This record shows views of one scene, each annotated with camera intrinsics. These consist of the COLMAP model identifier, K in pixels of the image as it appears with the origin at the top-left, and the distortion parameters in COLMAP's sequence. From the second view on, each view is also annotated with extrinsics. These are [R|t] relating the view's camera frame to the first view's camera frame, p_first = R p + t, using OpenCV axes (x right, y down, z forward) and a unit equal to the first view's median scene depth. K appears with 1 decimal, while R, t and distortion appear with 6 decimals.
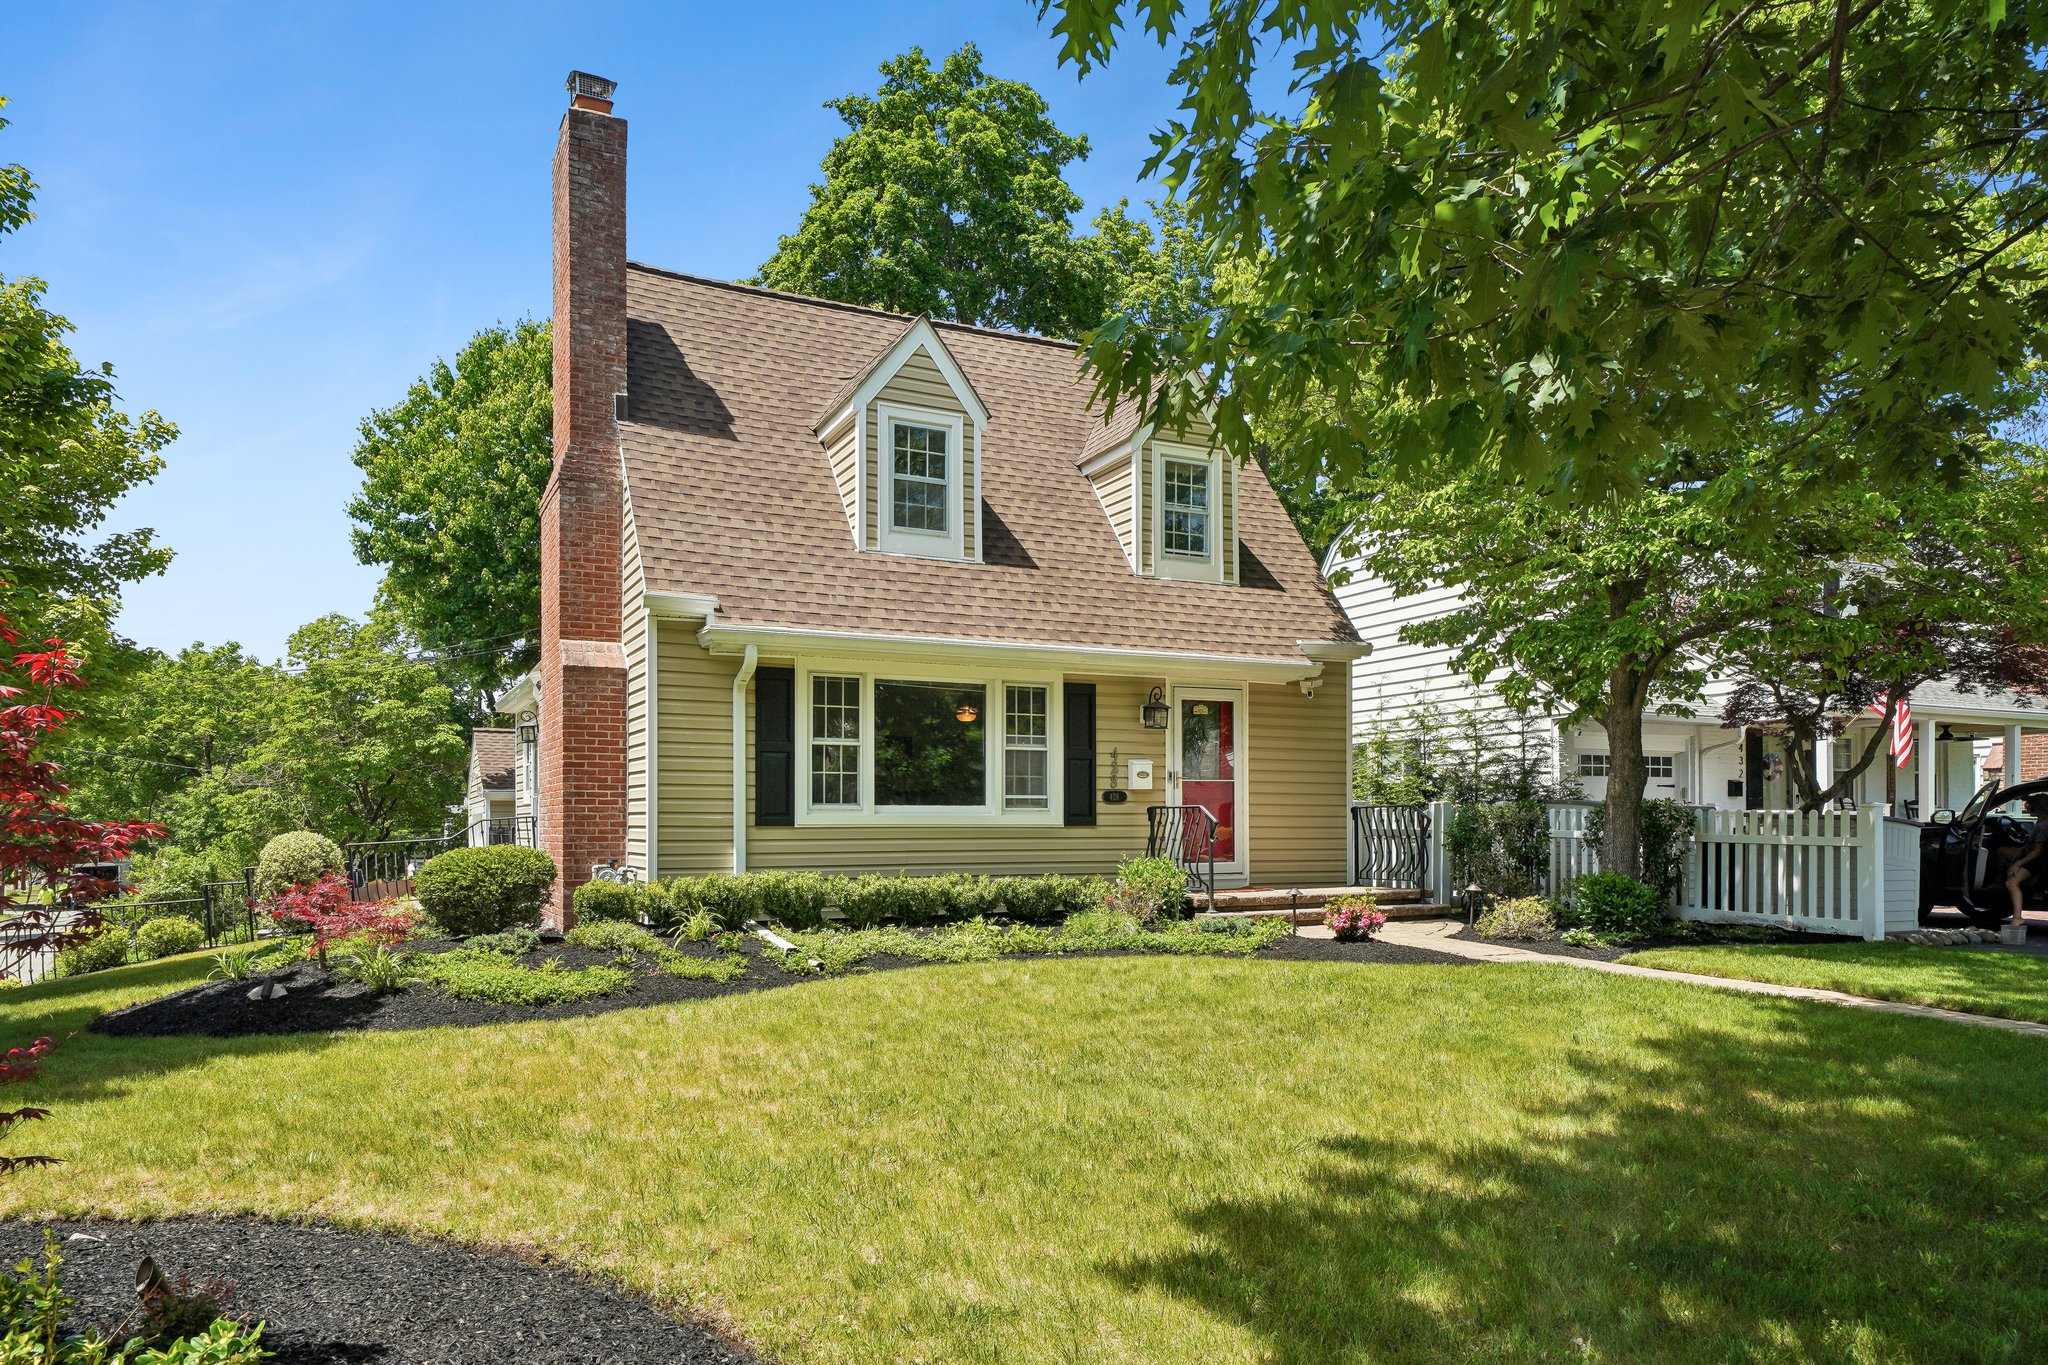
lens RADIAL K [[1324.9, 0, 1024.0], [0, 1324.9, 814.5], [0, 0, 1]] dist [-0.002936, -0.001031]
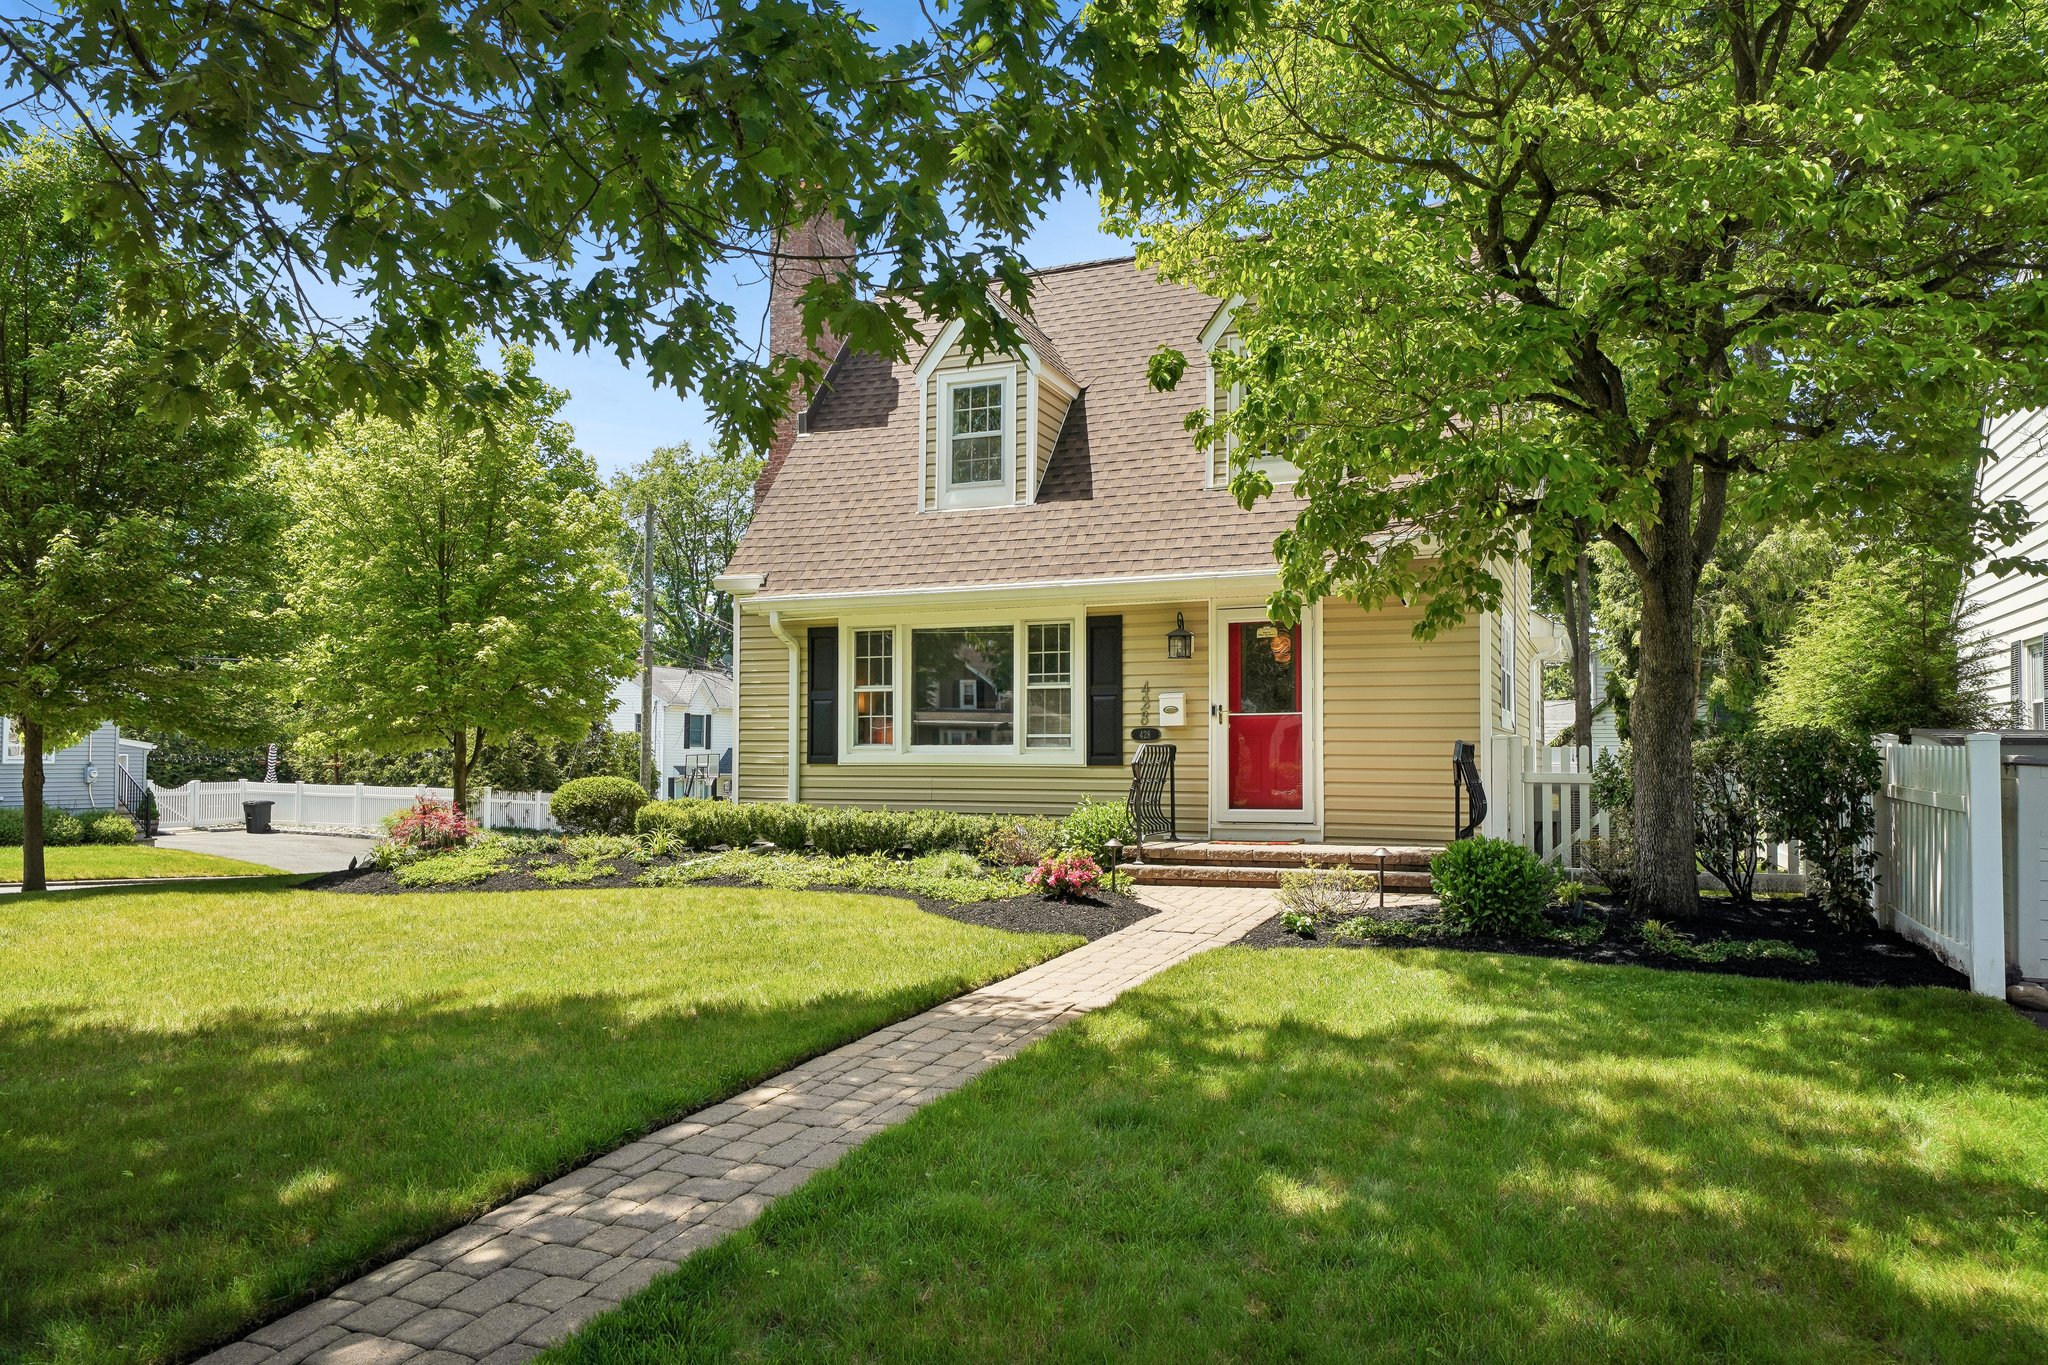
lens RADIAL K [[1331.2, 0, 1023.4], [0, 1331.2, 723.7], [0, 0, 1]] dist [0.045319, 0.000225]
pose [[0.661562, -0.019256, -0.749643, 0.732524], [-0.000900, 0.999649, -0.026473, 0.004082], [0.749890, 0.018188, 0.661312, 0.329562]]
